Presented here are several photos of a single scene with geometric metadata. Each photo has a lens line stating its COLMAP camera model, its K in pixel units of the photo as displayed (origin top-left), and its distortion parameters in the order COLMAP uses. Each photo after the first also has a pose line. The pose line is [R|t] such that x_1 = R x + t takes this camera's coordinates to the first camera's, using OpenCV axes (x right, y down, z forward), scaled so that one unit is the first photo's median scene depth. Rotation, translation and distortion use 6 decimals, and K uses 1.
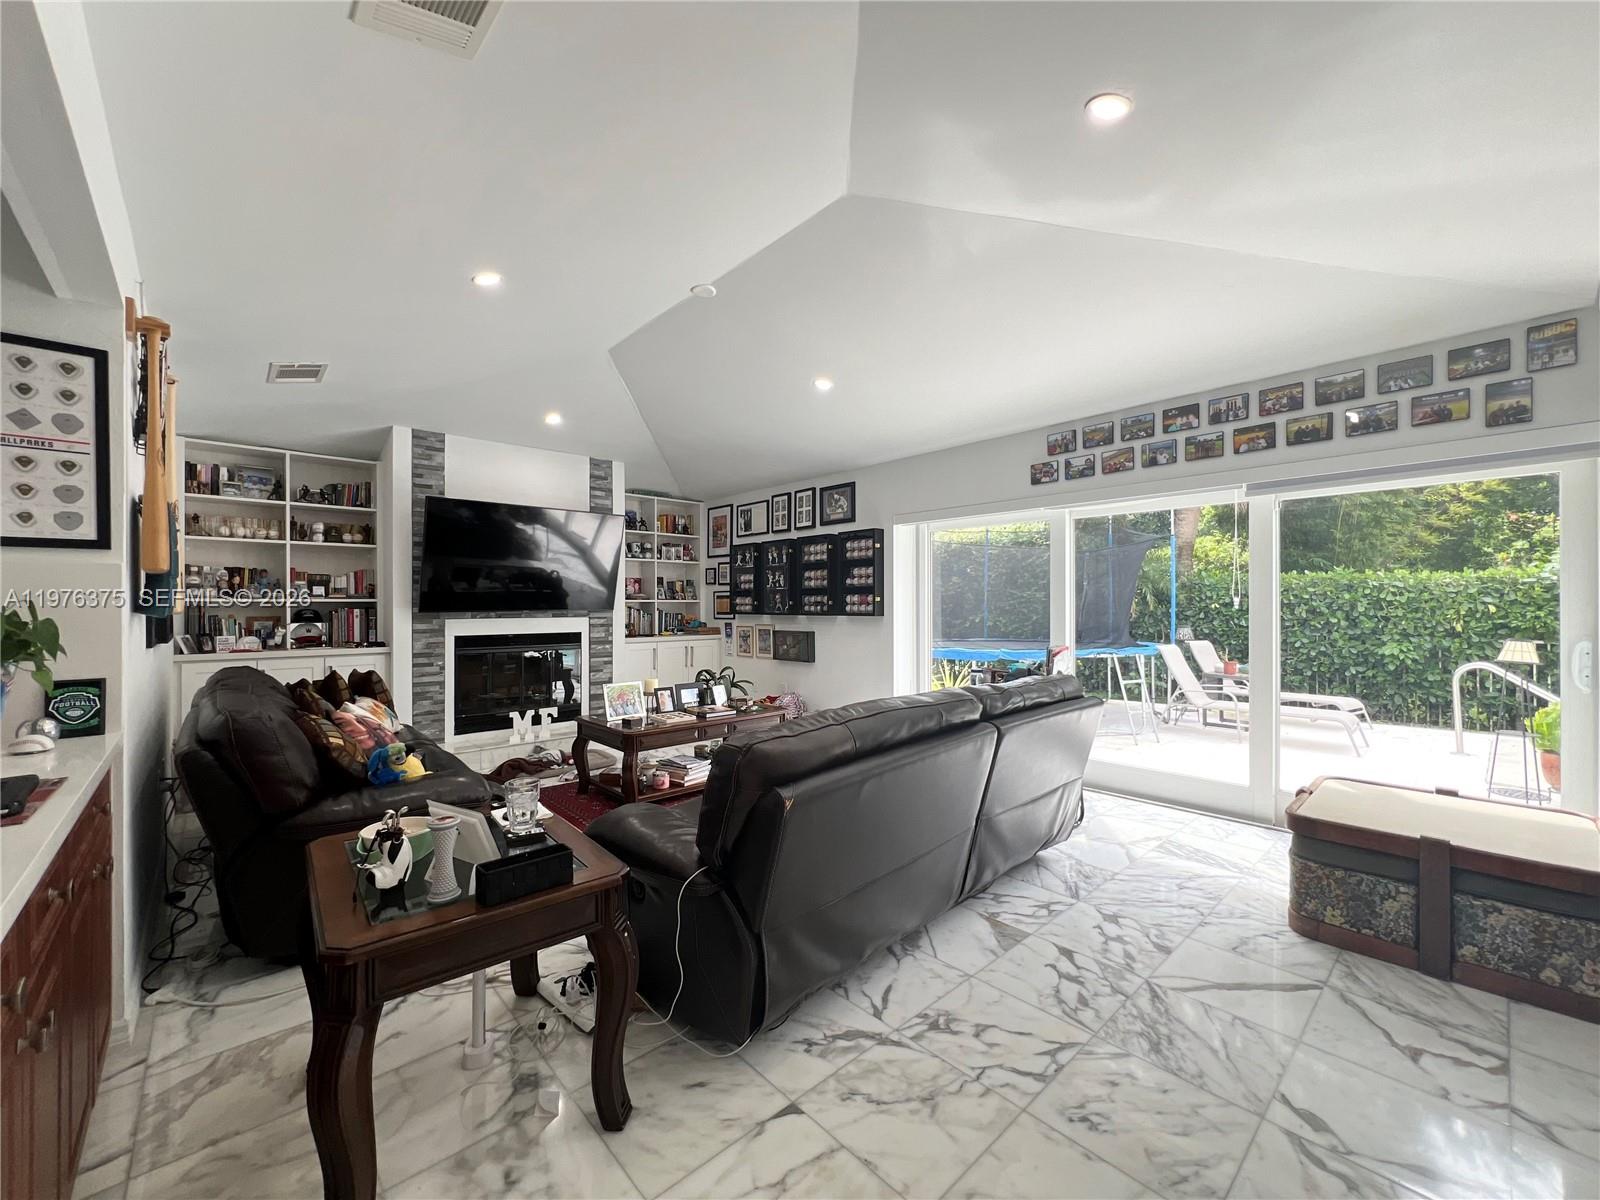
lens RADIAL K [[641.8, 0, 798.9], [0, 641.8, 598.7], [0, 0, 1]] dist [0.000596, 0.000601]
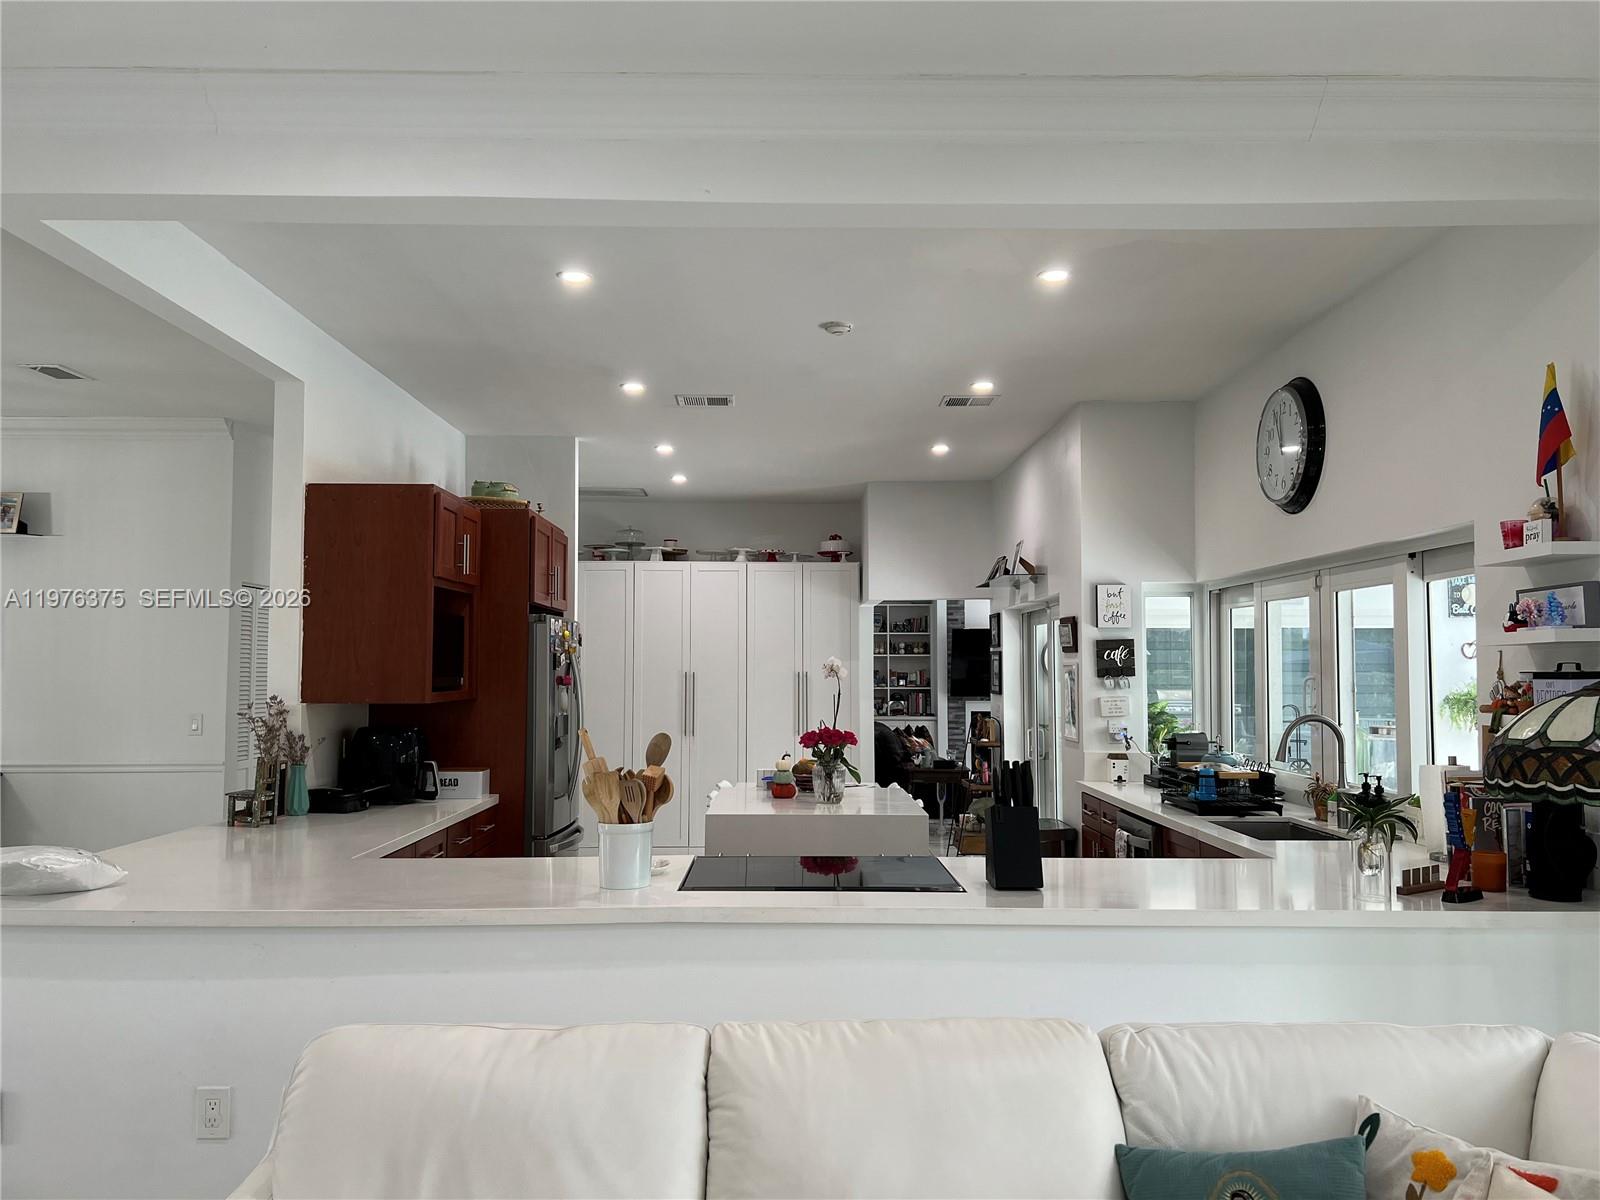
lens RADIAL K [[1209.7, 0, 793.0], [0, 1209.7, 616.9], [0, 0, 1]] dist [0.047472, -0.041607]
pose [[0.746959, -0.026071, -0.664359, 1.189574], [-0.001496, 0.999162, -0.040891, -0.054719], [0.664869, 0.031538, 0.746294, -1.616339]]
